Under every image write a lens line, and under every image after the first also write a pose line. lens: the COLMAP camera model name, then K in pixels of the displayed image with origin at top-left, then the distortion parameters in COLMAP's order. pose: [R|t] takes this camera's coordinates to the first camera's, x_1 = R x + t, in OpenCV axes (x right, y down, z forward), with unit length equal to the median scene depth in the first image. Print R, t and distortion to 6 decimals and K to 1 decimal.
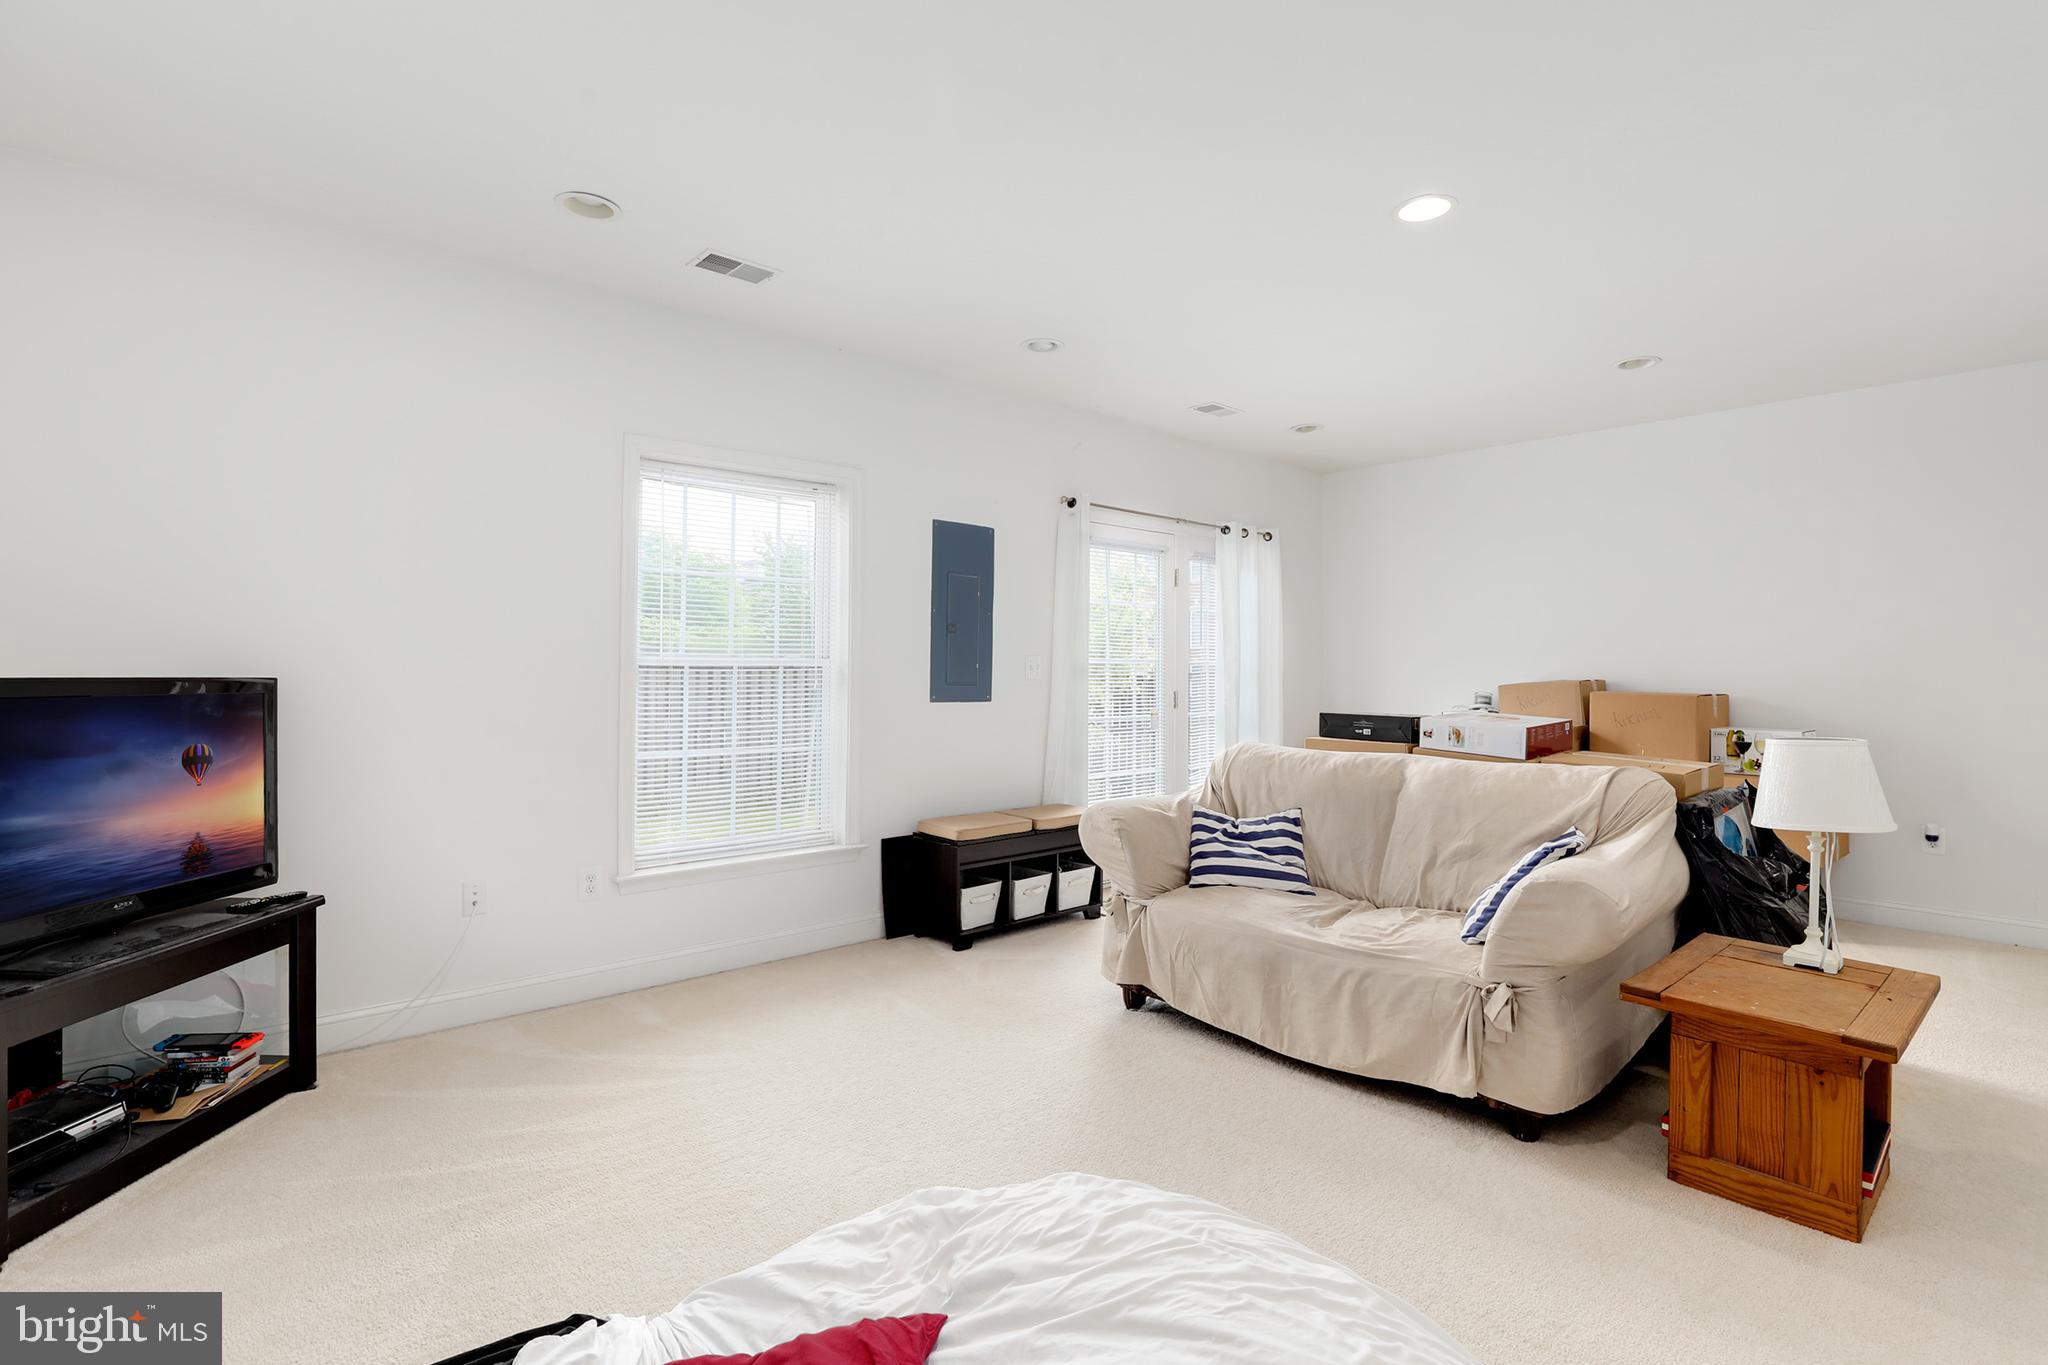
lens RADIAL K [[967.4, 0, 1030.6], [0, 967.4, 672.6], [0, 0, 1]] dist [-0.021735, -0.001031]
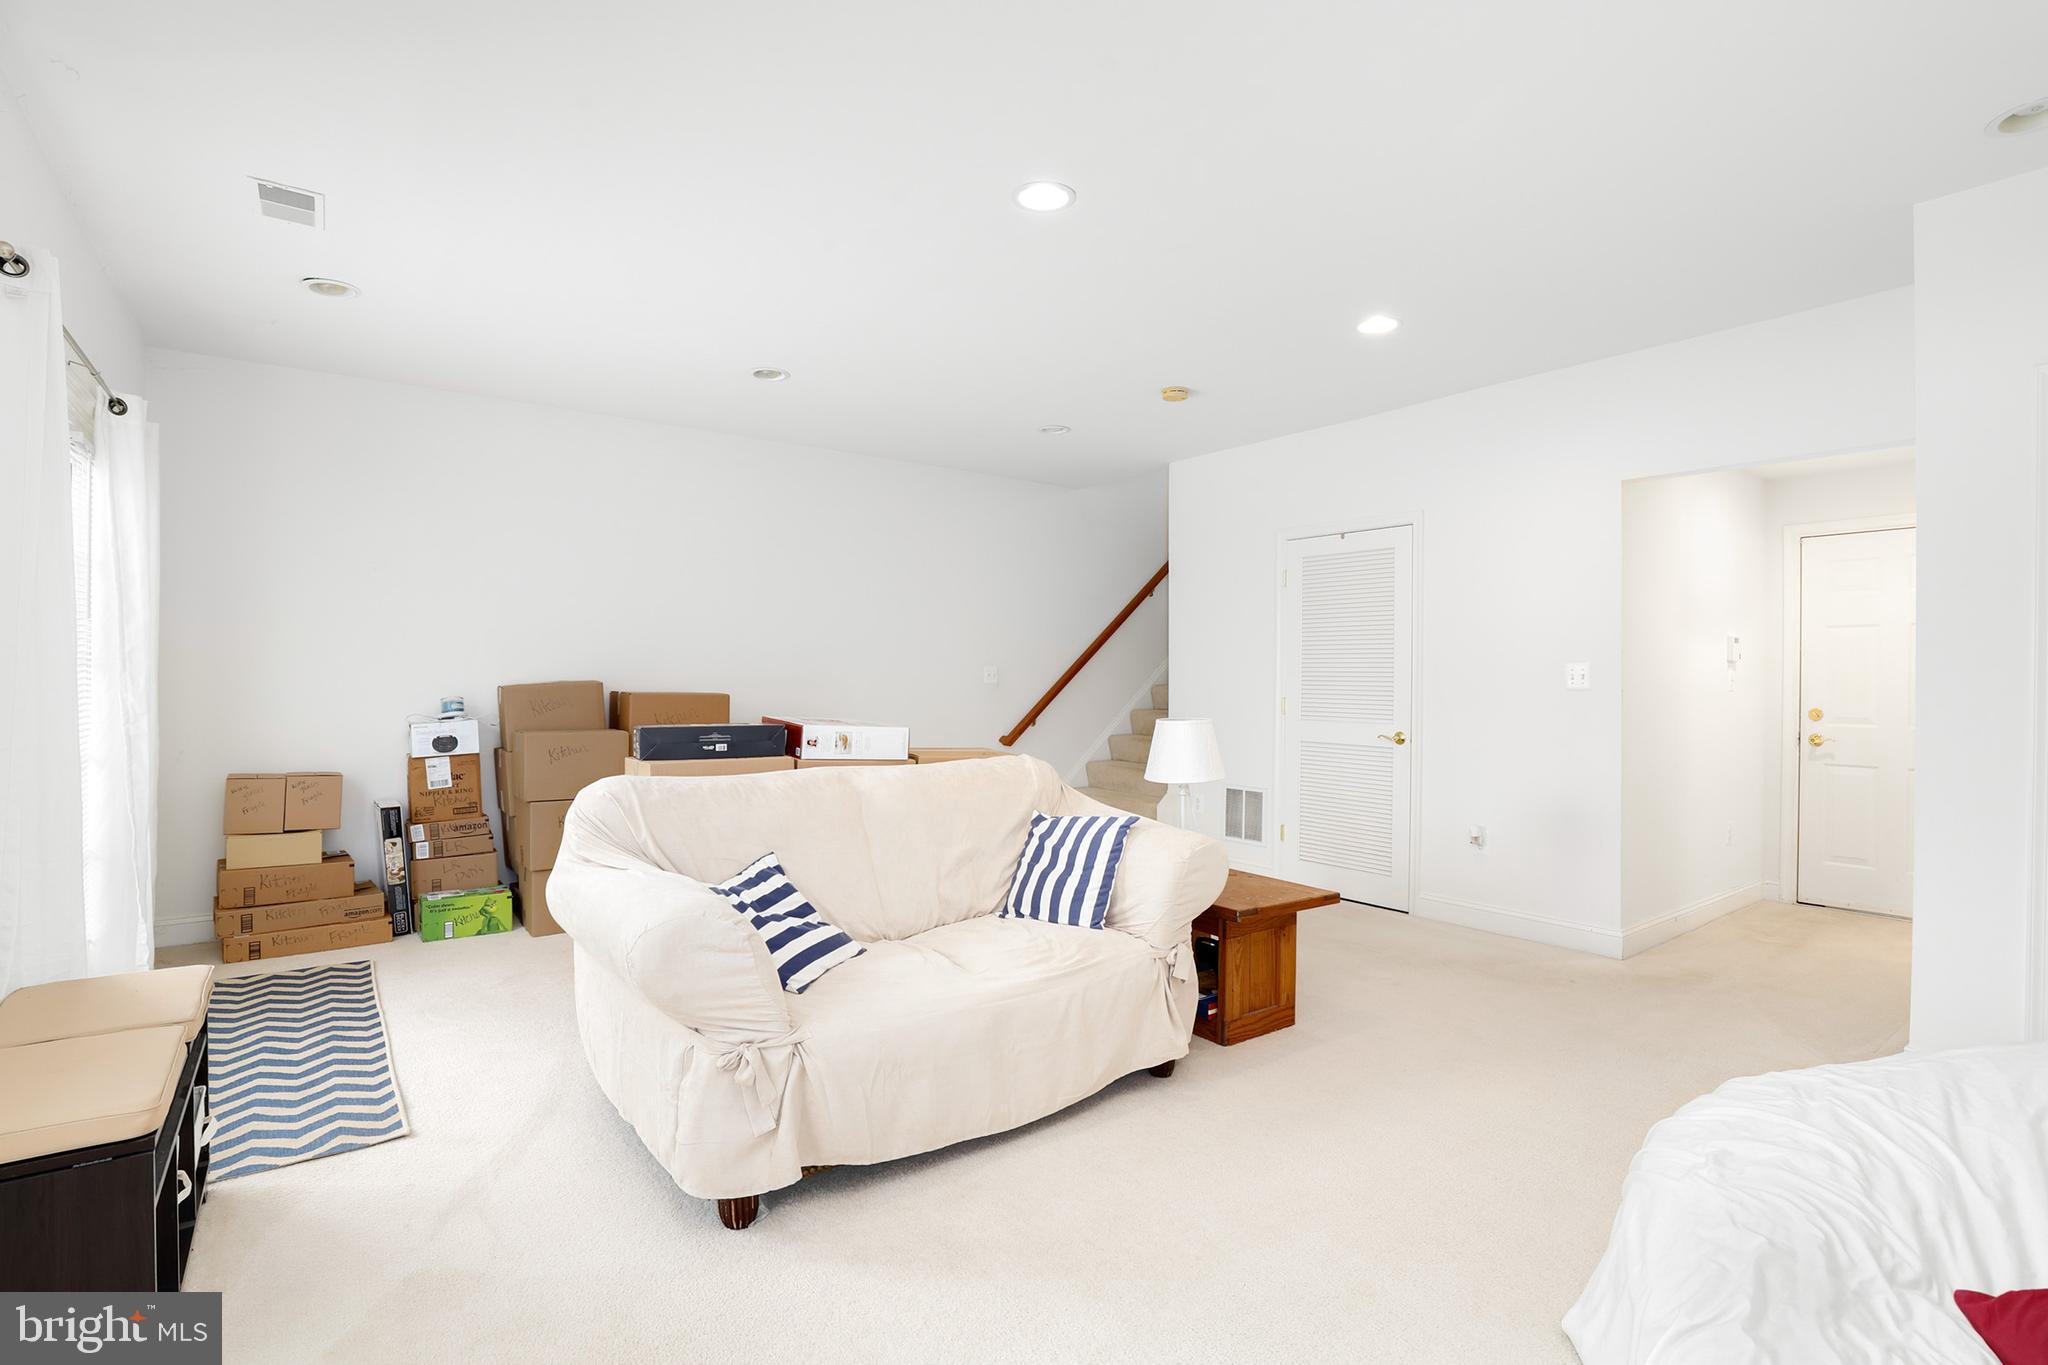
lens RADIAL K [[967.4, 0, 1036.4], [0, 967.4, 689.3], [0, 0, 1]] dist [-0.021735, -0.001031]
pose [[0.079732, -0.012645, 0.996736, -0.438693], [-0.005616, 0.999898, 0.013134, 0.002058], [-0.996801, -0.006645, 0.079653, 0.710535]]
